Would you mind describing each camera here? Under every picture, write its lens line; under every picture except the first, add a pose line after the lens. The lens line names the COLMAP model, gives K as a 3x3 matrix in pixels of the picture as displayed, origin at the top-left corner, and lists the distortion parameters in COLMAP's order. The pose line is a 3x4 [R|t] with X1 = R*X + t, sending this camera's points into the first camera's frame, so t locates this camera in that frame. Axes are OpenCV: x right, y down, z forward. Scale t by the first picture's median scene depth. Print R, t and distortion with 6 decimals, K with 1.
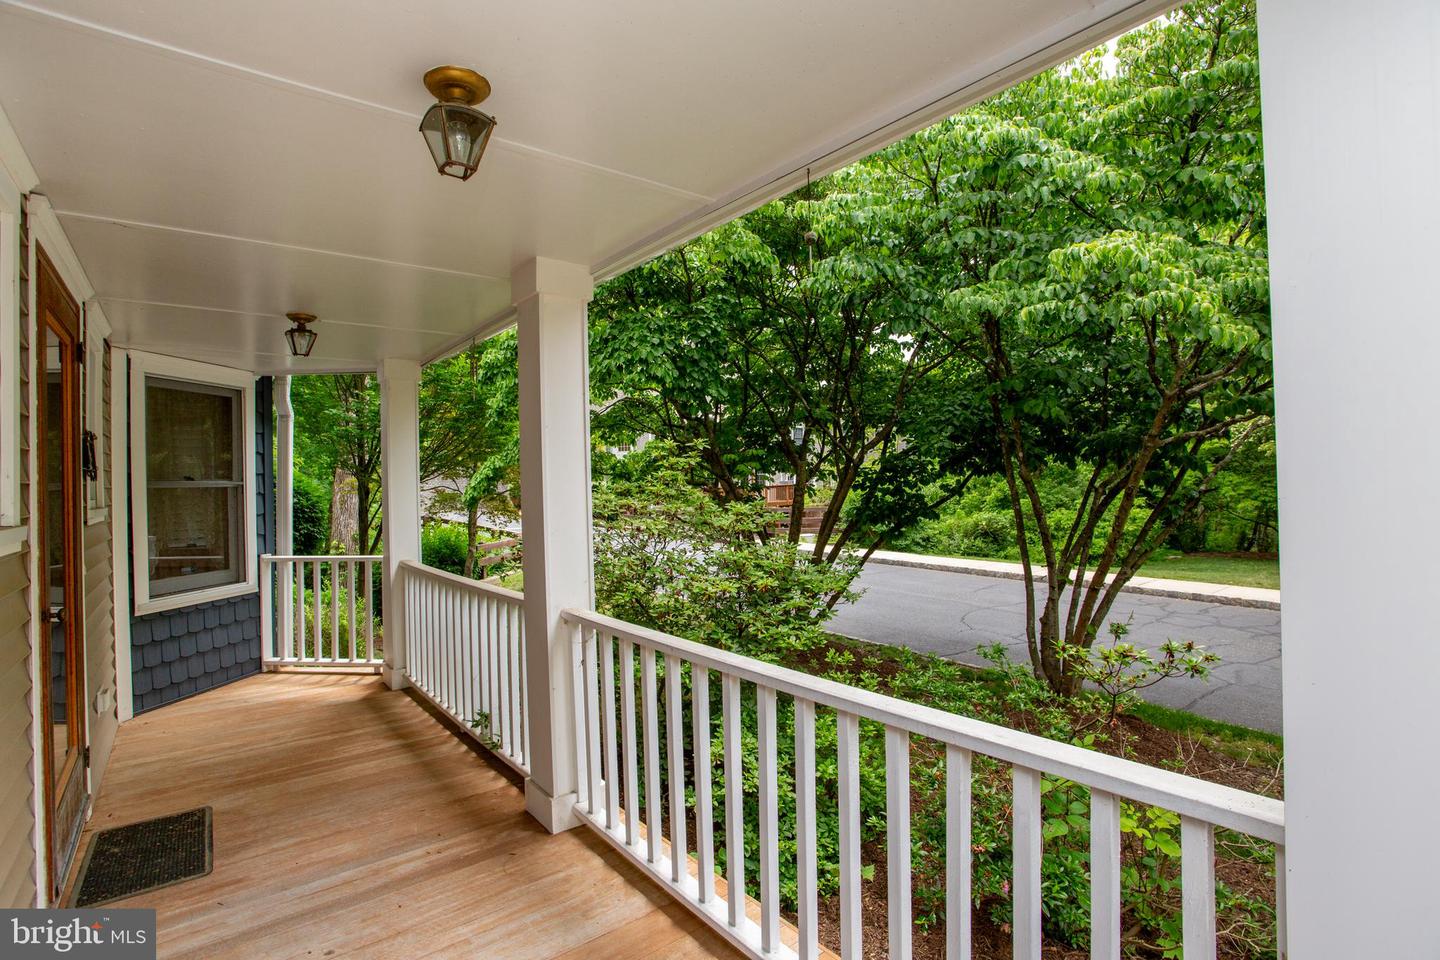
lens RADIAL K [[702.8, 0, 719.9], [0, 702.8, 472.5], [0, 0, 1]] dist [-0.081868, 0.036486]
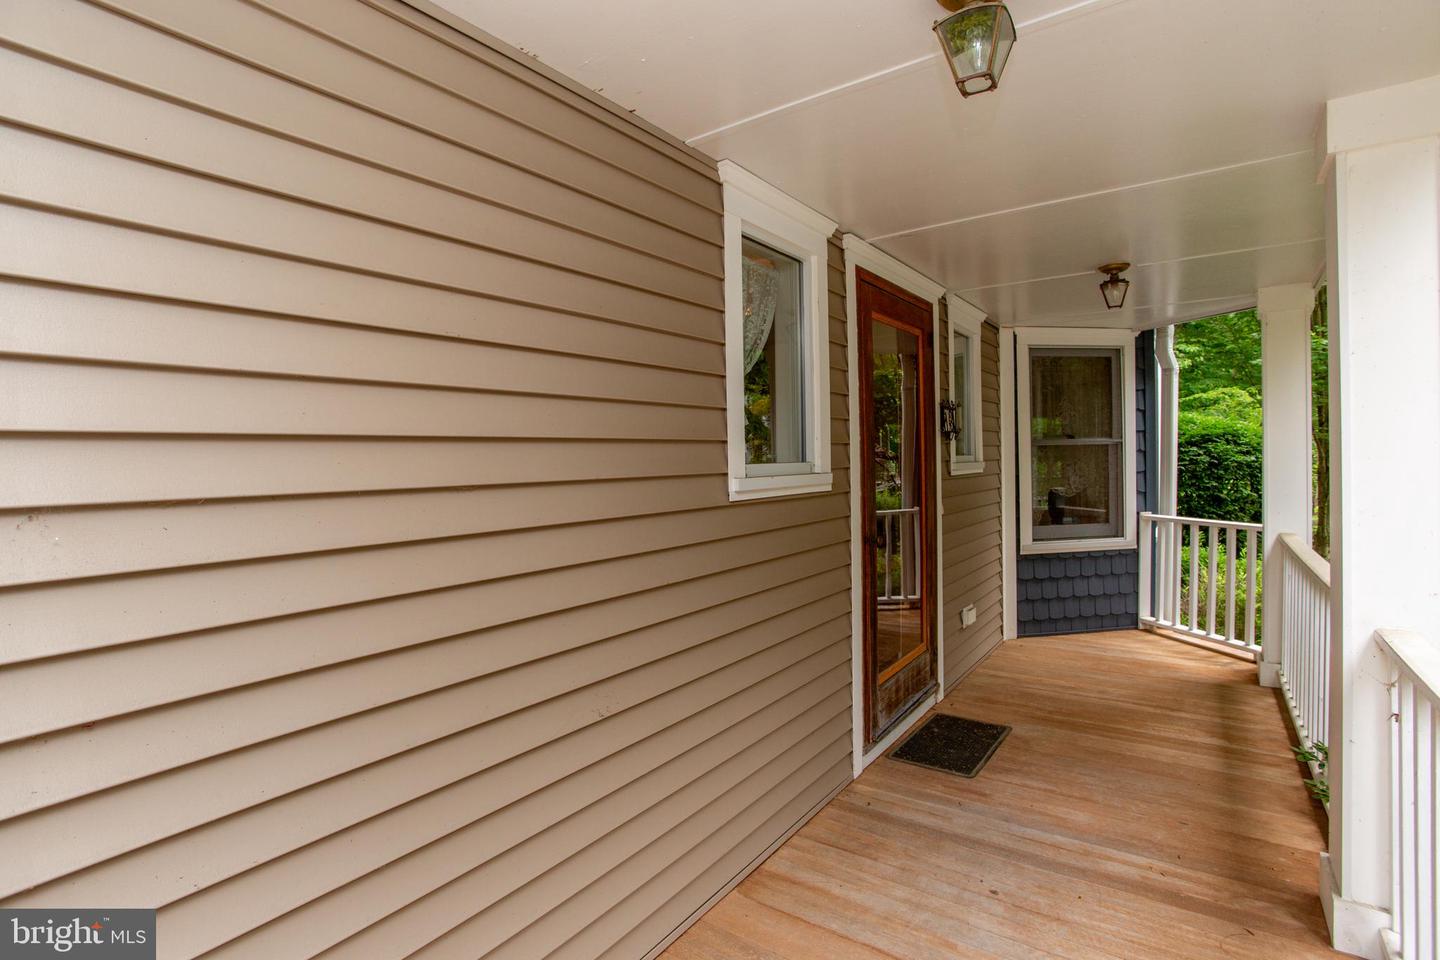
lens RADIAL K [[705.7, 0, 712.6], [0, 705.7, 473.8], [0, 0, 1]] dist [-0.076533, 0.033807]
pose [[0.271428, 0.037558, -0.961726, 0.131859], [0.026300, 0.998576, 0.046420, 0.001938], [0.962099, -0.037893, 0.270054, 0.140739]]
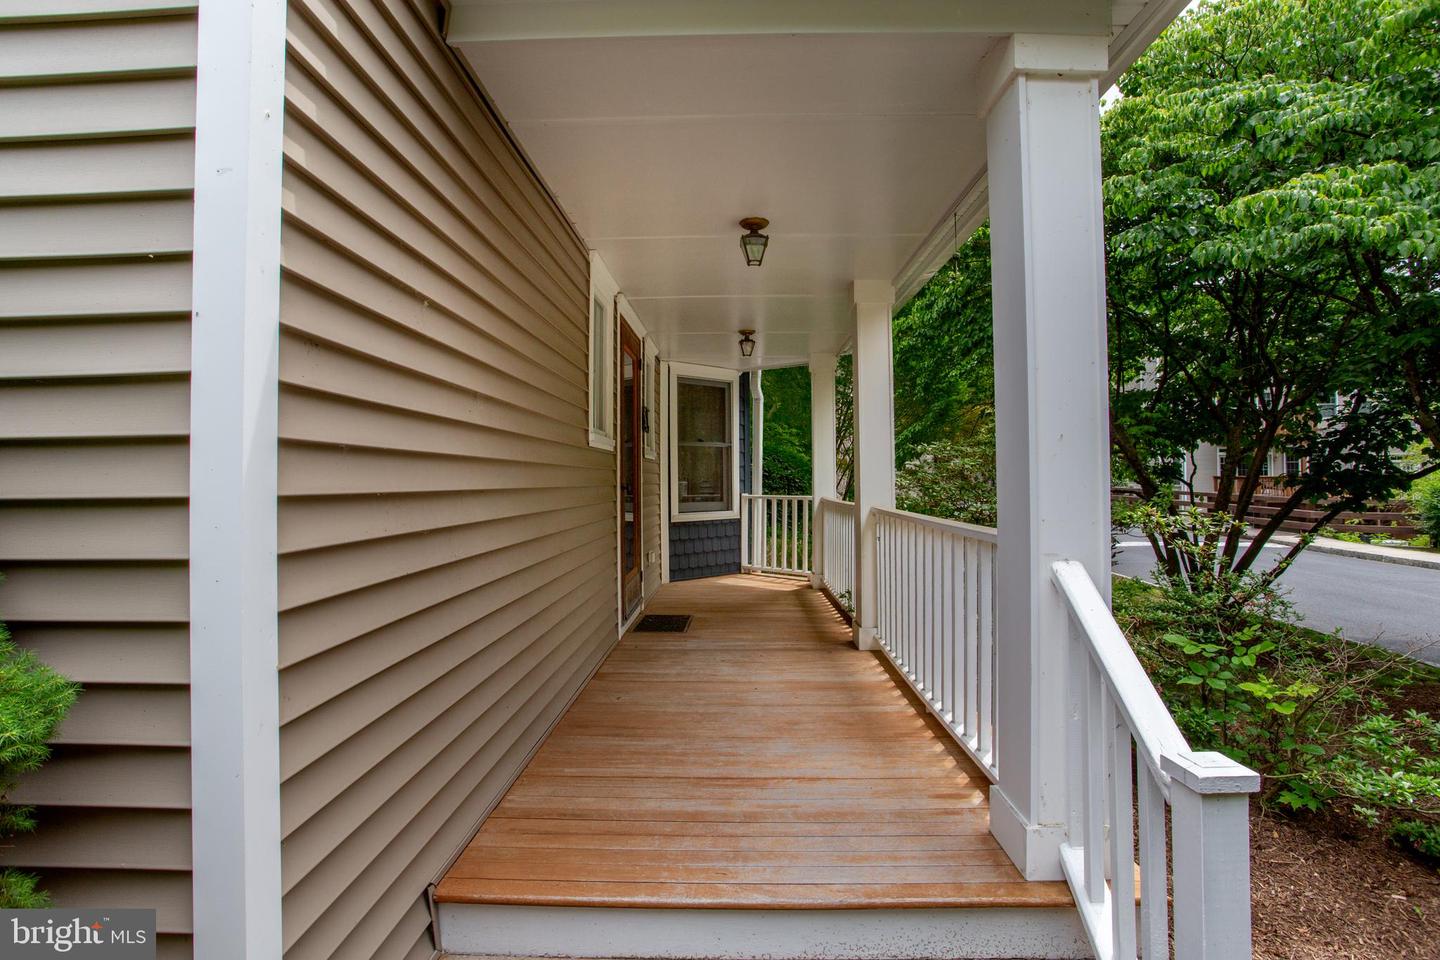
lens RADIAL K [[741.7, 0, 715.9], [0, 741.7, 477.3], [0, 0, 1]] dist [-0.081910, 0.041078]
pose [[0.764793, 0.012766, -0.644149, 0.344572], [-0.003298, 0.999868, 0.015900, 0.065134], [0.644267, -0.010036, 0.764734, -0.286509]]
